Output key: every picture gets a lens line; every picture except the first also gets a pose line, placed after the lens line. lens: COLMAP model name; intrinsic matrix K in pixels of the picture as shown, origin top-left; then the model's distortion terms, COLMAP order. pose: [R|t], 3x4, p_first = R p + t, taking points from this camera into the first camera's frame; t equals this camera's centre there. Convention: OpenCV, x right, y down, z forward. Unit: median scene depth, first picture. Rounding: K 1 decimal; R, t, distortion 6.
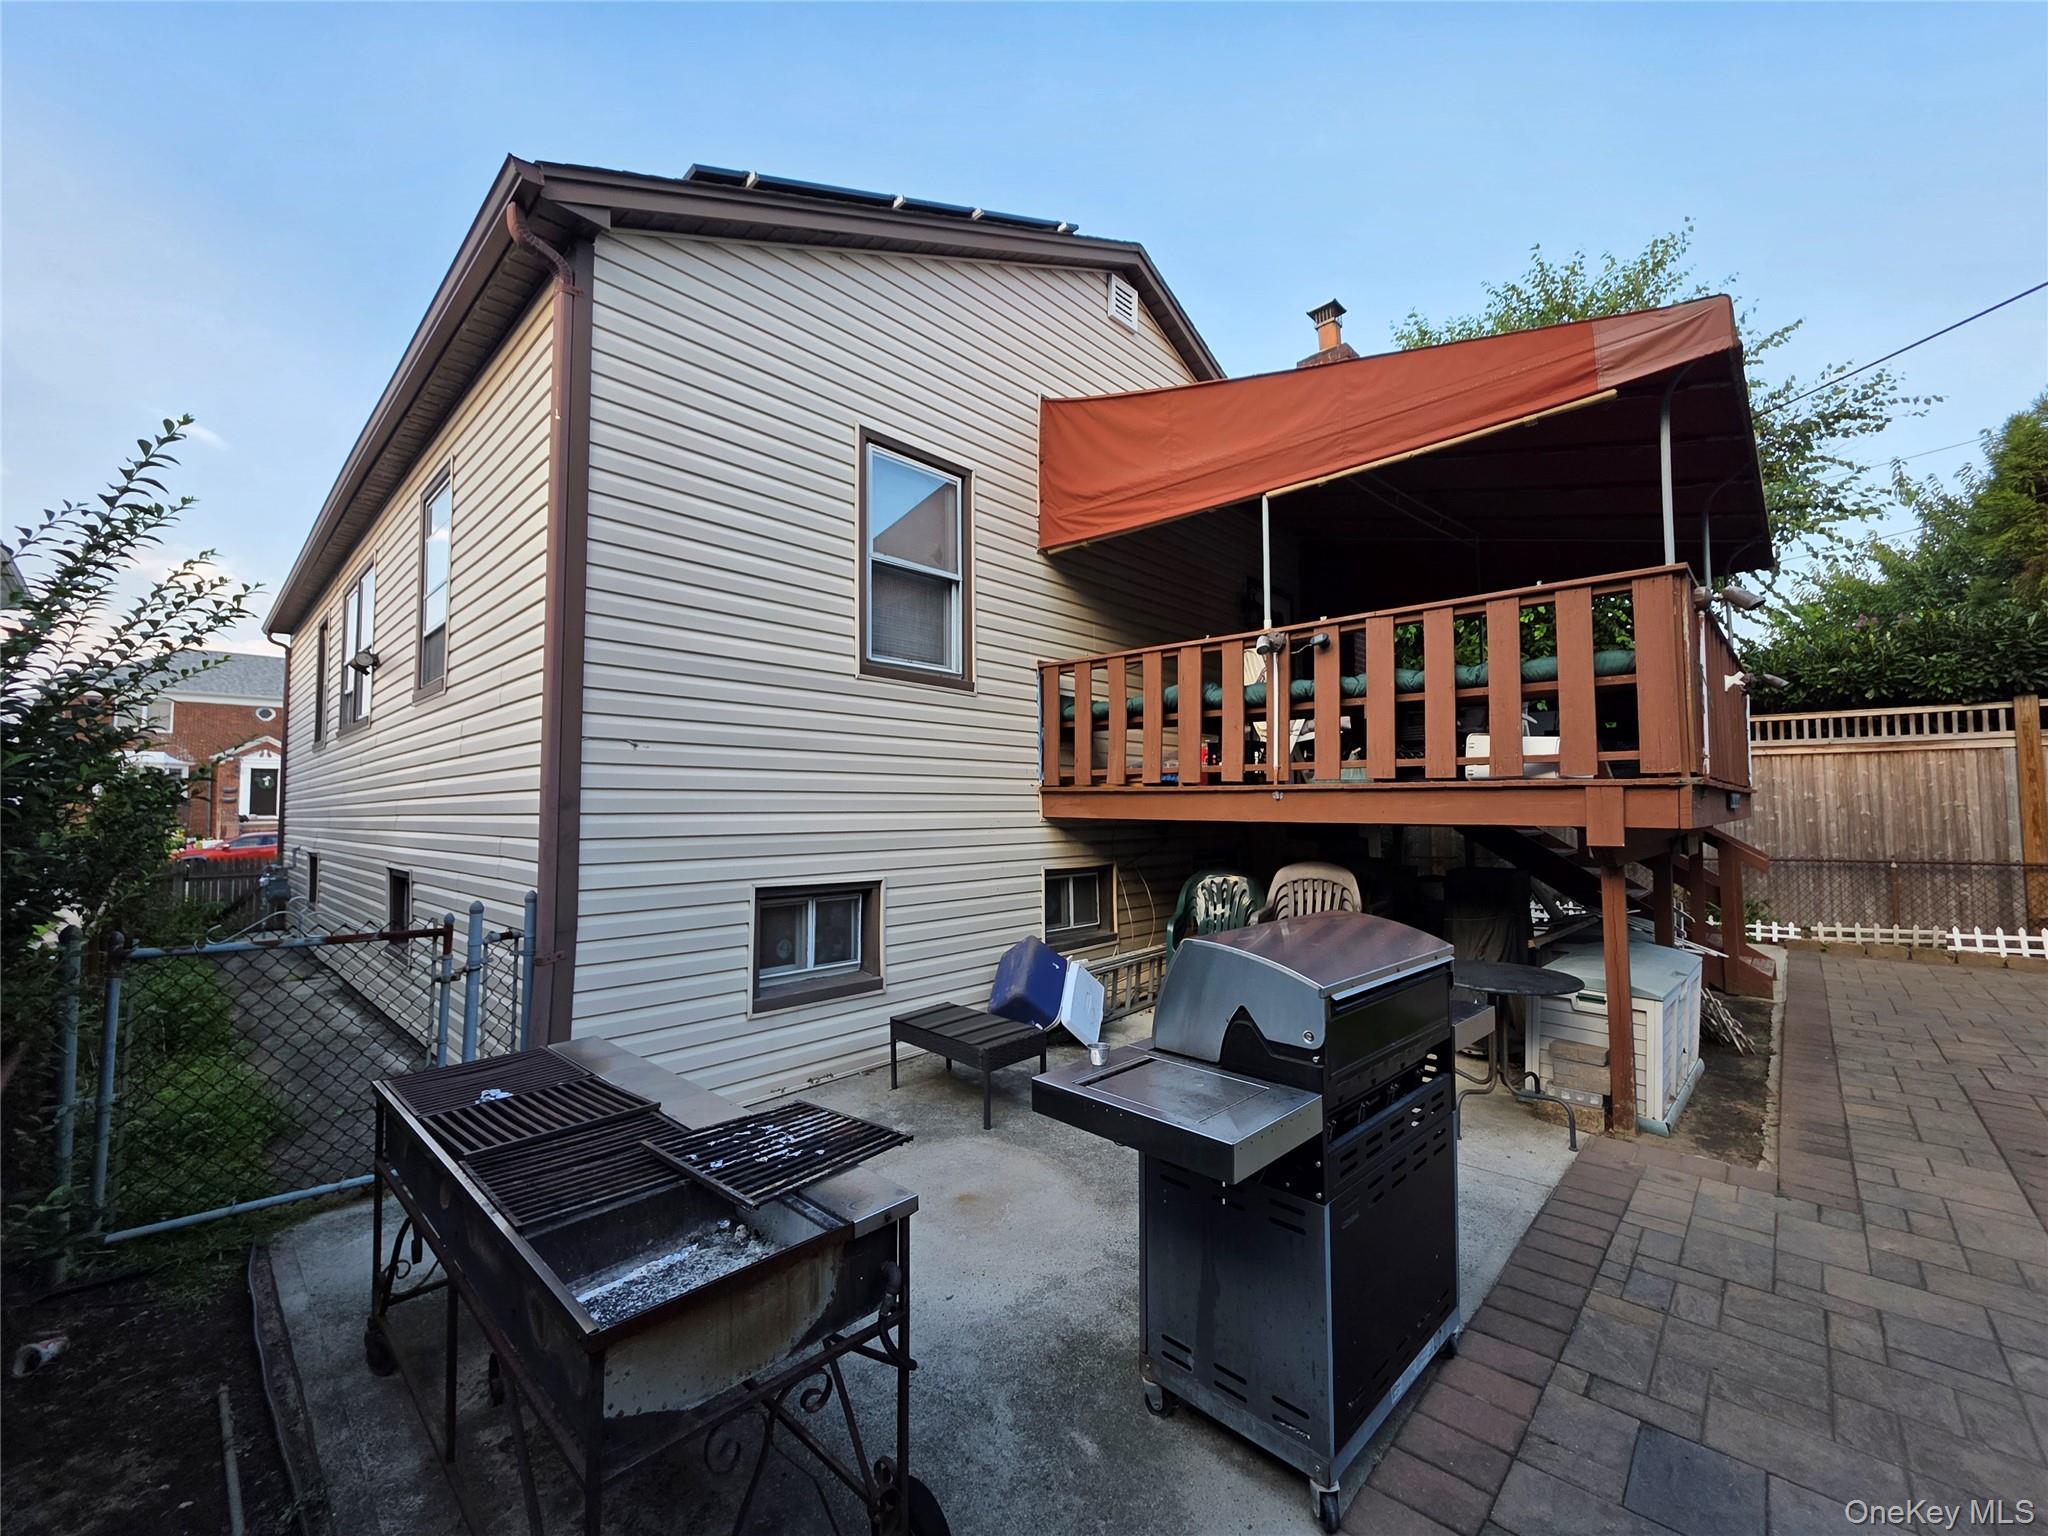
lens RADIAL K [[824.0, 0, 1031.9], [0, 824.0, 766.3], [0, 0, 1]] dist [-0.005028, 0.005416]
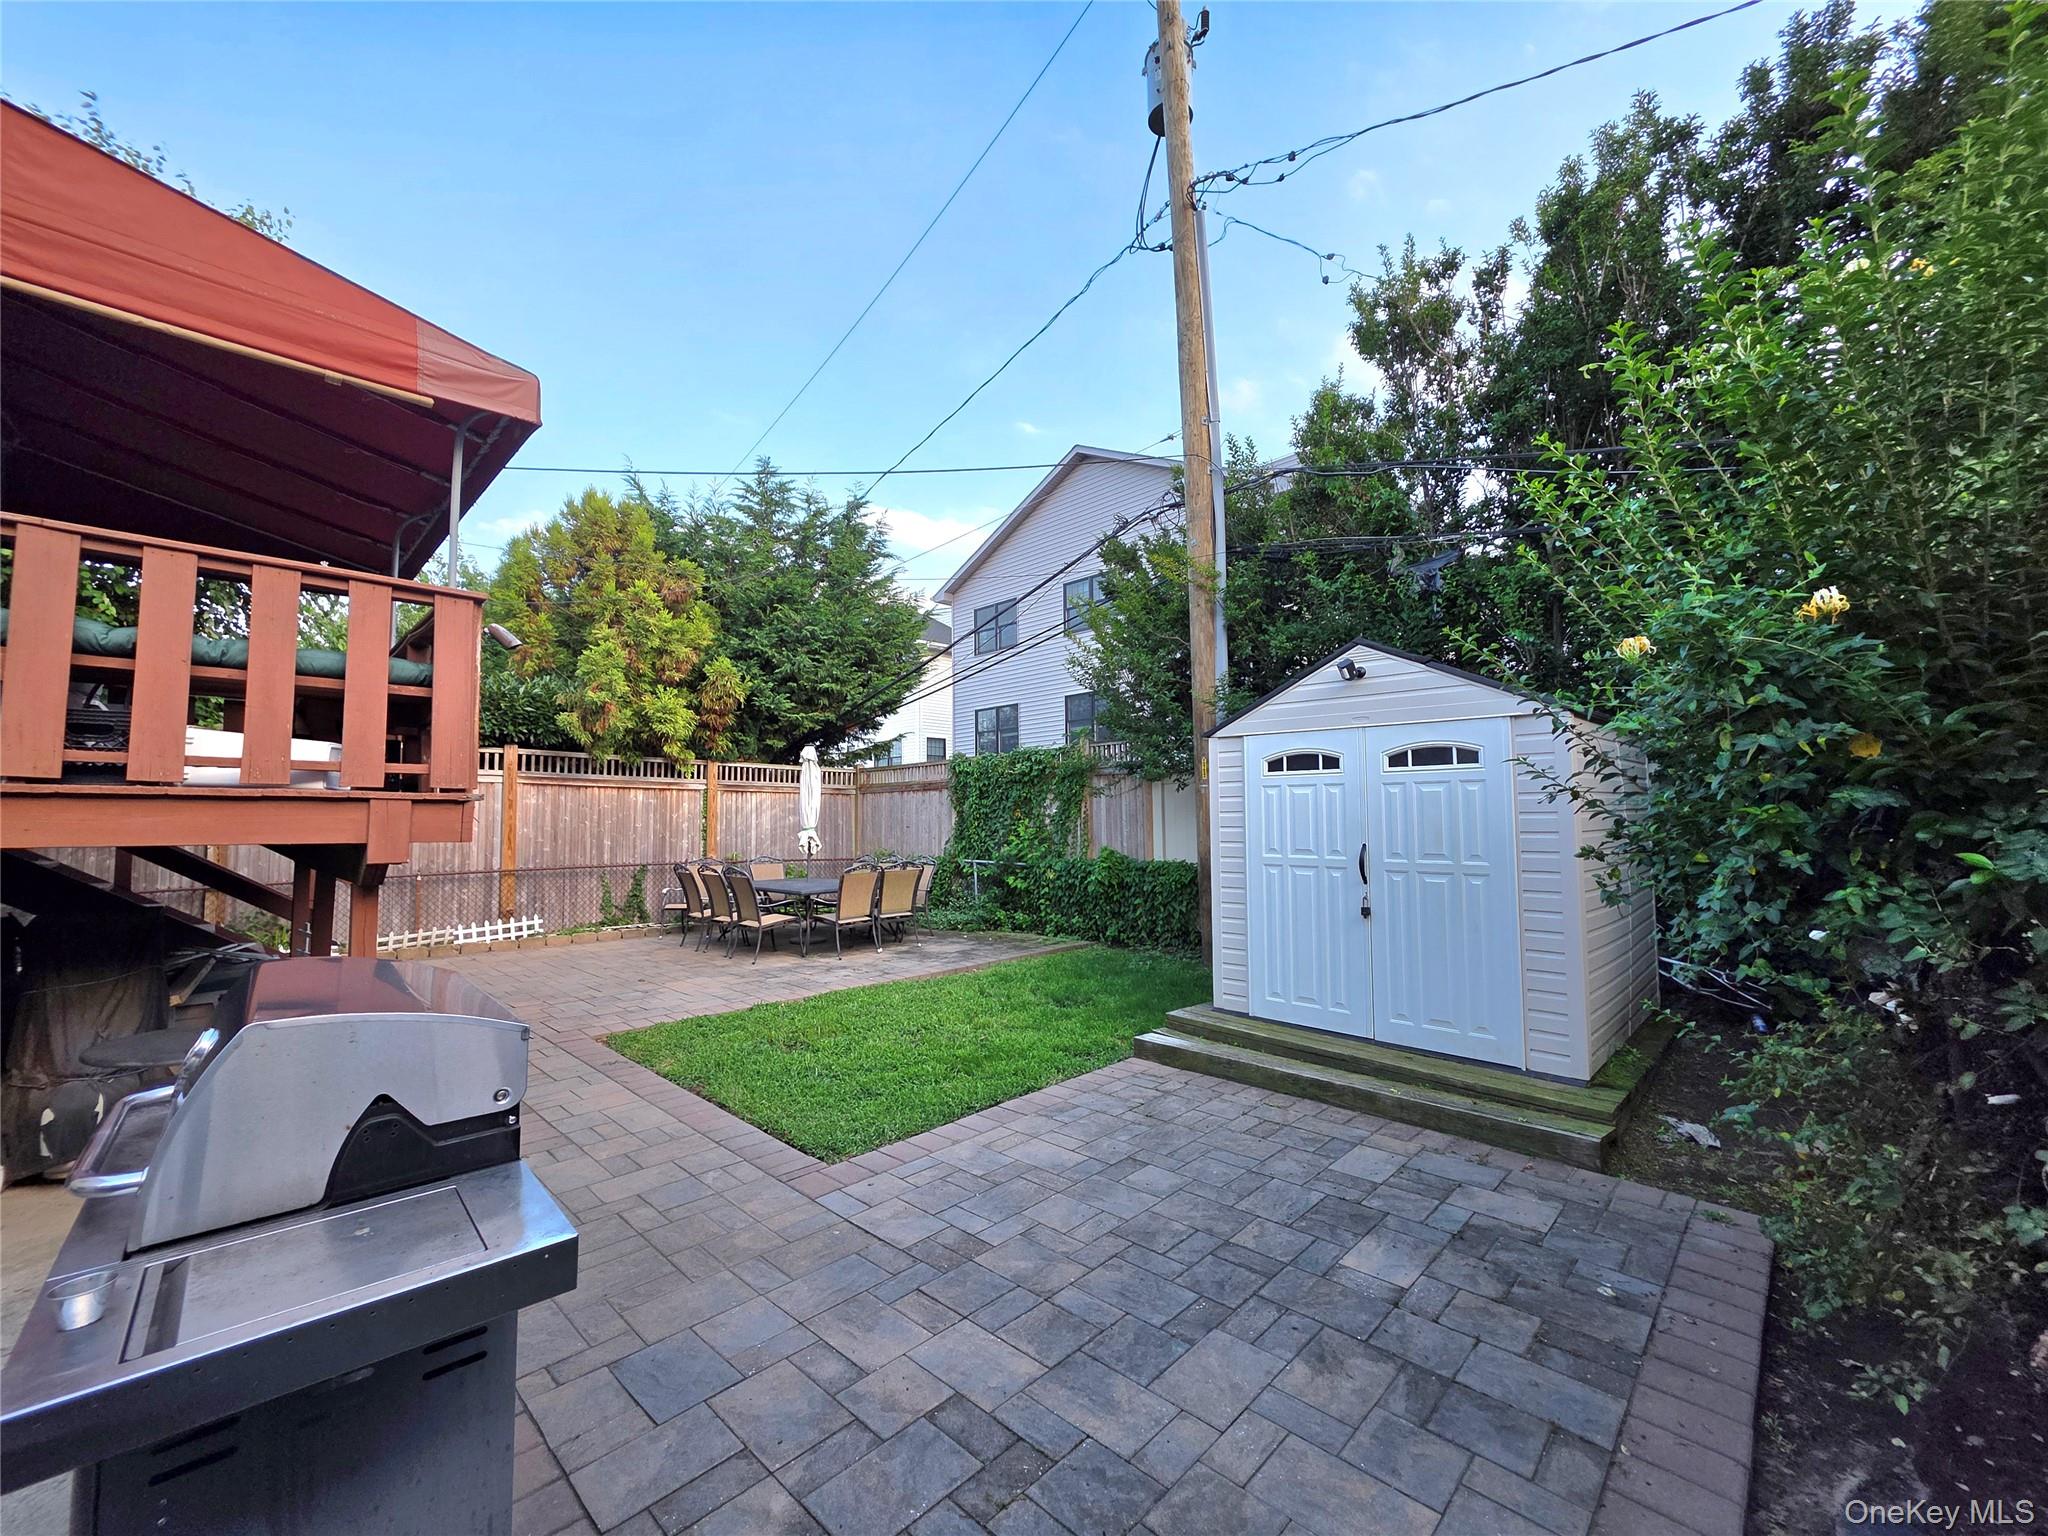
lens RADIAL K [[824.0, 0, 1031.9], [0, 824.0, 766.3], [0, 0, 1]] dist [-0.005028, 0.005416]
pose [[0.022563, 0.074201, 0.996988, -0.204532], [-0.041547, 0.996450, -0.073221, 0.021595], [-0.998882, -0.039770, 0.025566, 0.211213]]
